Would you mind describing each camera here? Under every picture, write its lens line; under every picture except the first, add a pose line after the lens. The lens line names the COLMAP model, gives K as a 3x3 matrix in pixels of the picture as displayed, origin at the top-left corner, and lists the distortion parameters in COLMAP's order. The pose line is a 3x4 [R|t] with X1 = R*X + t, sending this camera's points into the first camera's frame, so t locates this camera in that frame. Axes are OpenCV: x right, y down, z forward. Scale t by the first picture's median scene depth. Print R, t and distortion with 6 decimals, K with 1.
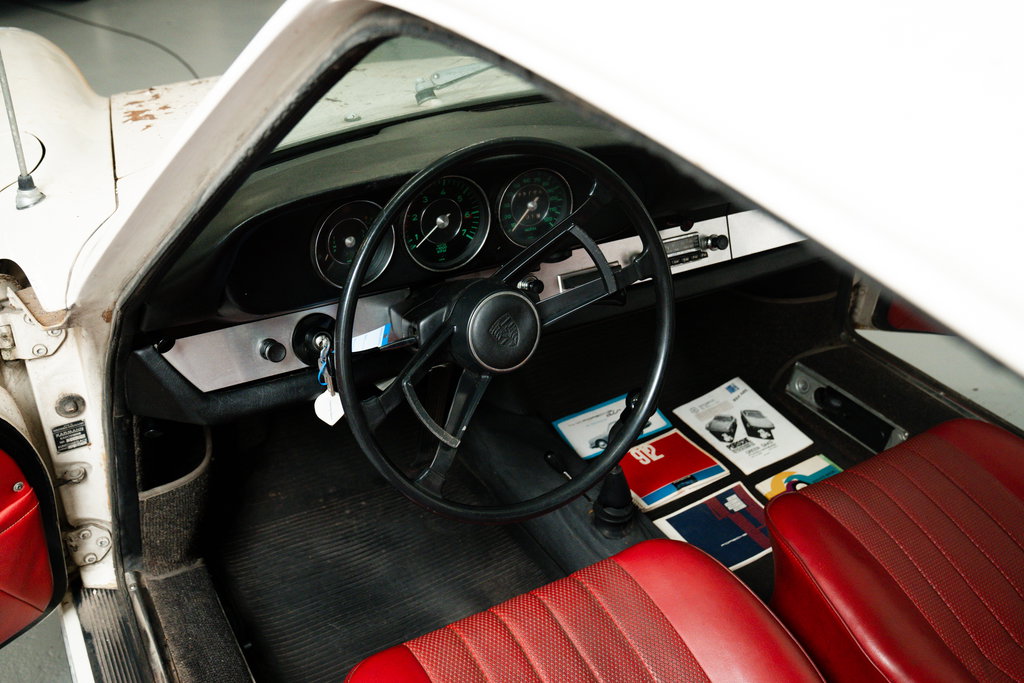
lens RADIAL K [[899.1, 0, 515.0], [0, 899.1, 338.3], [0, 0, 1]] dist [0.007844, 0.000860]
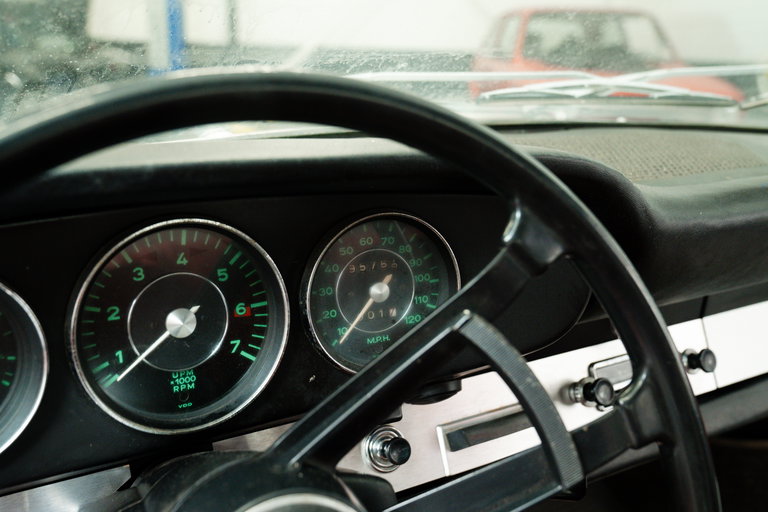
lens RADIAL K [[778.5, 0, 385.4], [0, 778.5, 255.9], [0, 0, 1]] dist [-0.077641, 0.000000]
pose [[0.999513, -0.025864, -0.017479, 0.031042], [0.020515, 0.966276, -0.256689, -0.056553], [0.023529, 0.256205, 0.966336, 0.586392]]
